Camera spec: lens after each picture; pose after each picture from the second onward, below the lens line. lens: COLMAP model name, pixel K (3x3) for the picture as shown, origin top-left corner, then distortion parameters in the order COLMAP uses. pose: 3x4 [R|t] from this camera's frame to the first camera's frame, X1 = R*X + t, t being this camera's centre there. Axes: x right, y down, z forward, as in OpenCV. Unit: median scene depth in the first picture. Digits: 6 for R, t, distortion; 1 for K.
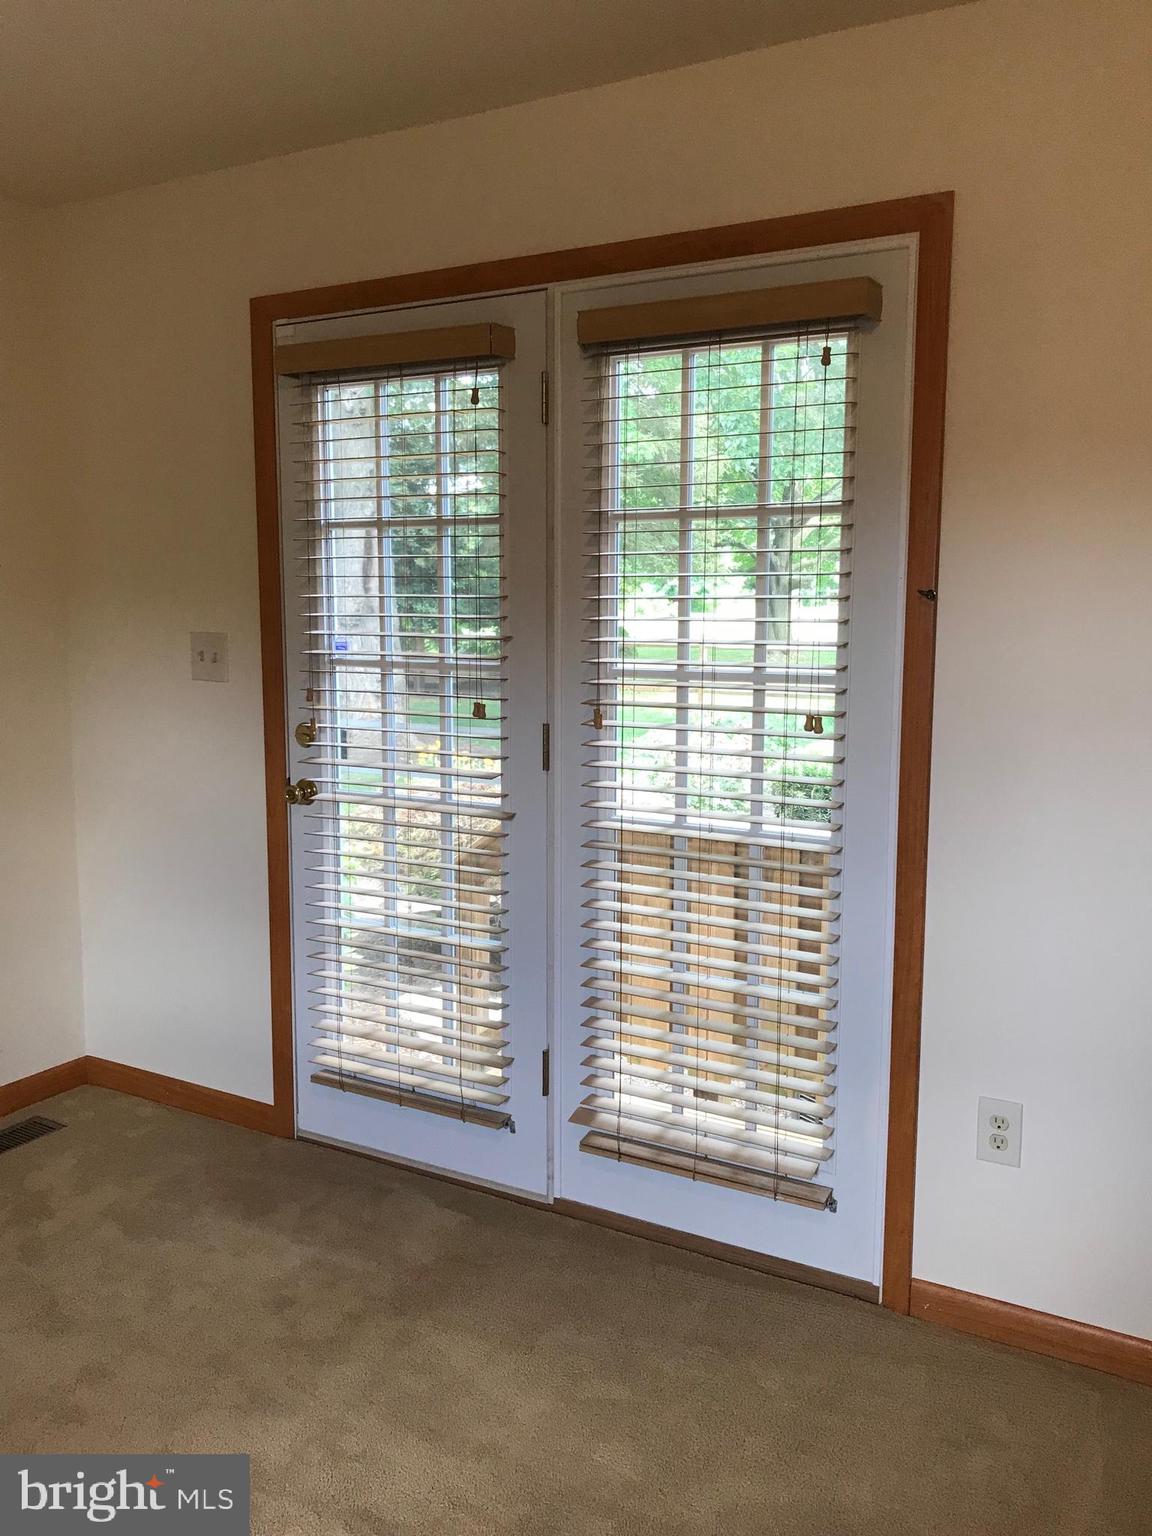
lens RADIAL K [[1262.2, 0, 566.2], [0, 1262.2, 759.4], [0, 0, 1]] dist [0.005692, -0.001633]
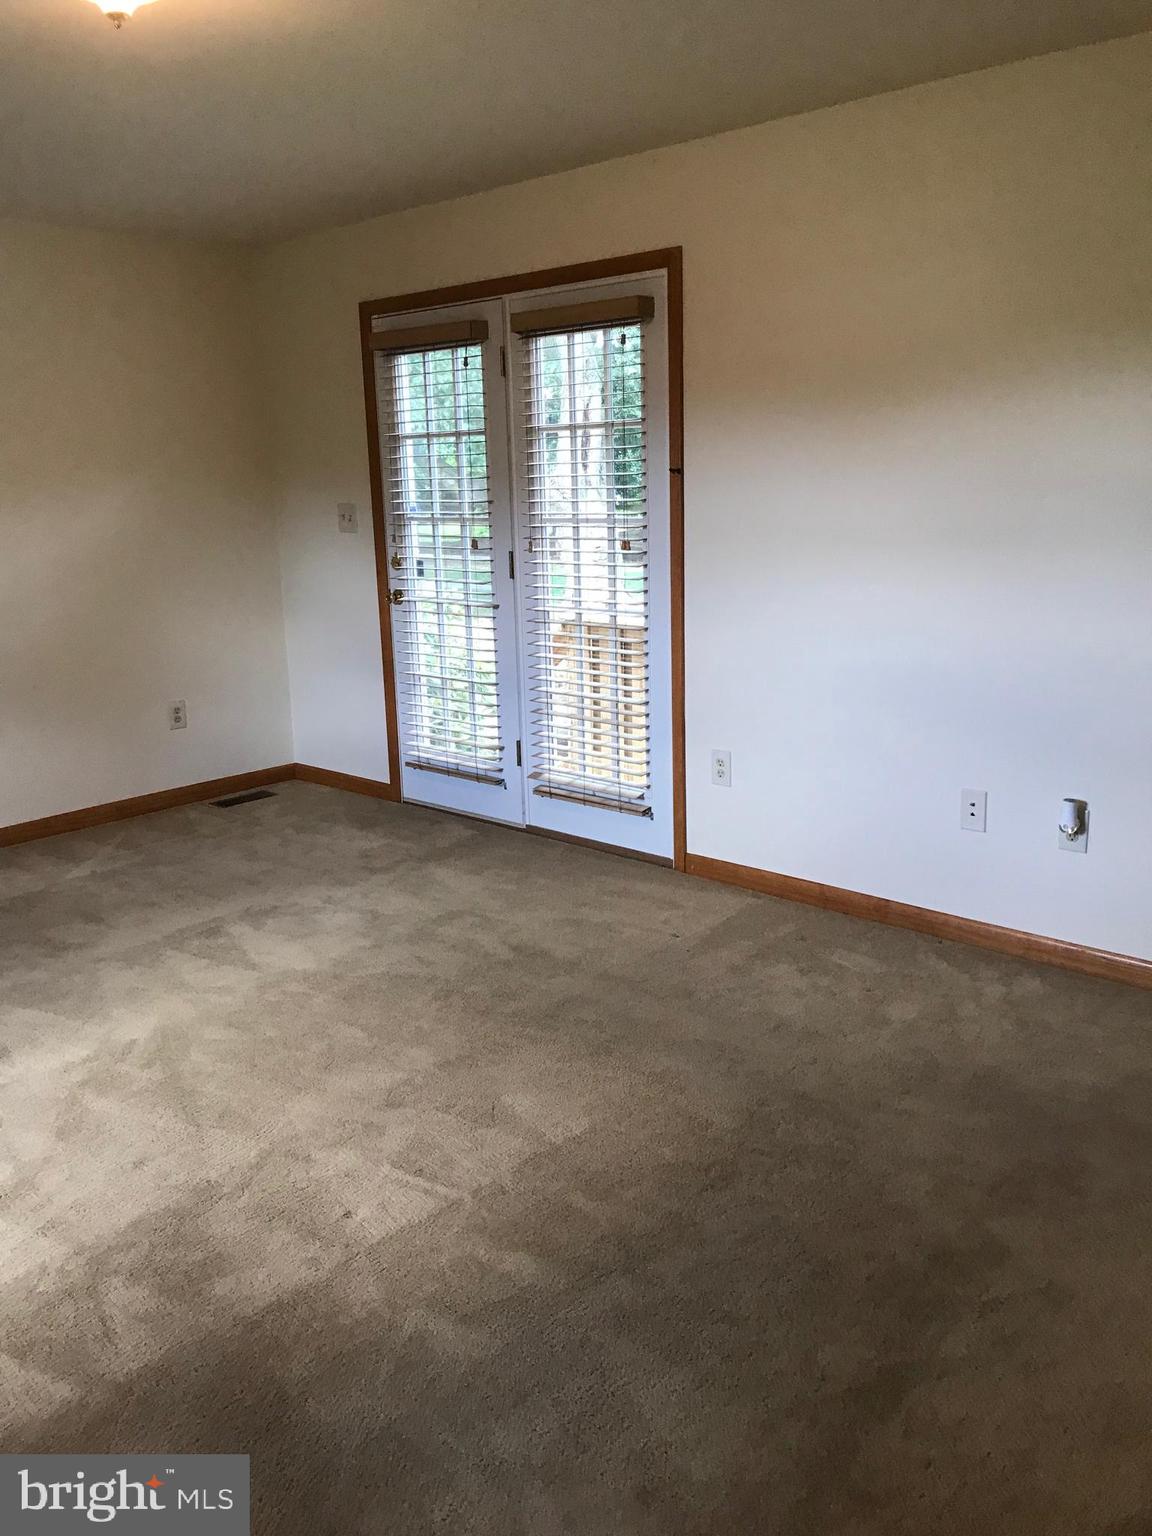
lens RADIAL K [[1211.6, 0, 604.5], [0, 1211.6, 770.4], [0, 0, 1]] dist [0.000803, 0.000928]
pose [[0.980450, 0.023371, -0.195375, 0.448345], [-0.002494, 0.994317, 0.106427, 0.095756], [0.196752, -0.103859, 0.974937, -0.650661]]
